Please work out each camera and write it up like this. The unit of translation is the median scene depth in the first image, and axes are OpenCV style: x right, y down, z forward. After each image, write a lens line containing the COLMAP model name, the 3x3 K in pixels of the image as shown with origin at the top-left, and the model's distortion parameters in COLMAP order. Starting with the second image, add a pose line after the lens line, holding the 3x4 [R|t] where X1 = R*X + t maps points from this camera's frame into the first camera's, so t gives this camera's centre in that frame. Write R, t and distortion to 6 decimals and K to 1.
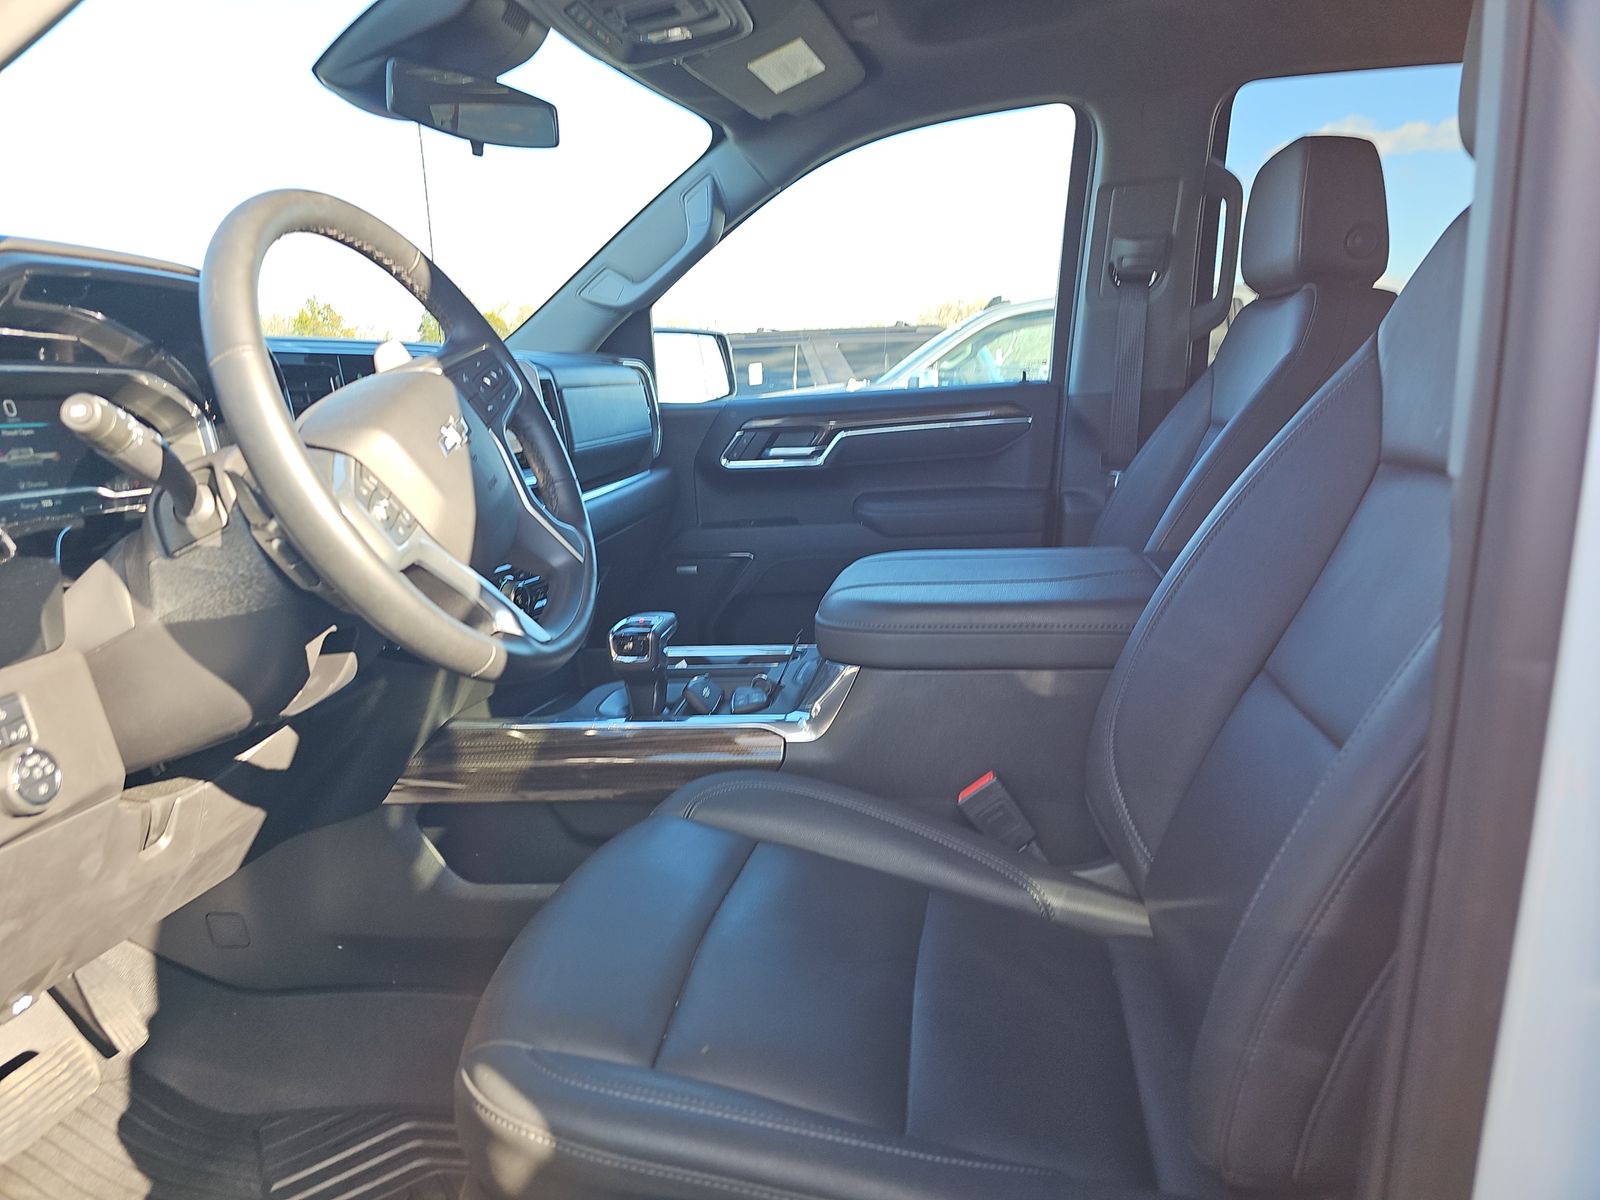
lens RADIAL K [[989.5, 0, 803.0], [0, 989.5, 592.0], [0, 0, 1]] dist [0.000780, -0.035828]
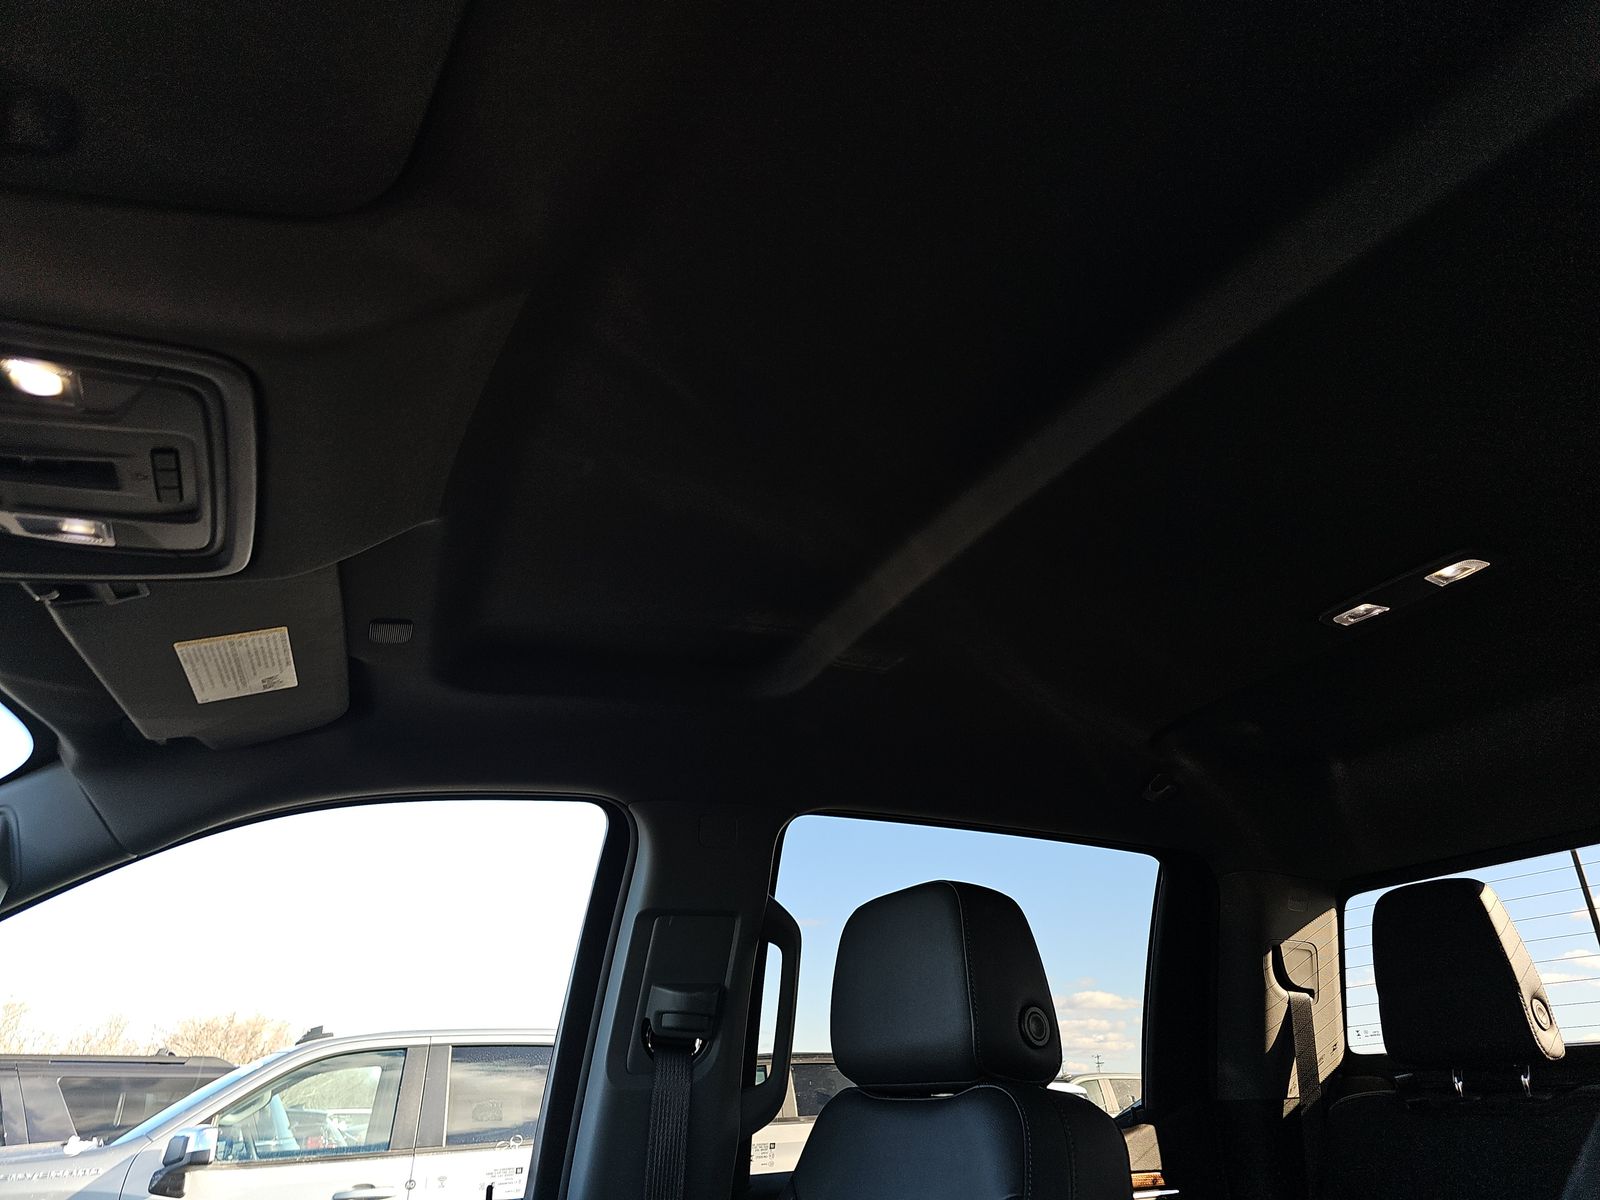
lens RADIAL K [[989.5, 0, 803.0], [0, 989.5, 592.0], [0, 0, 1]] dist [0.000780, -0.035828]
pose [[0.792140, 0.271965, 0.546397, -0.069639], [0.144098, 0.786590, -0.600427, -0.136612], [-0.593085, 0.554357, 0.583899, 0.358854]]
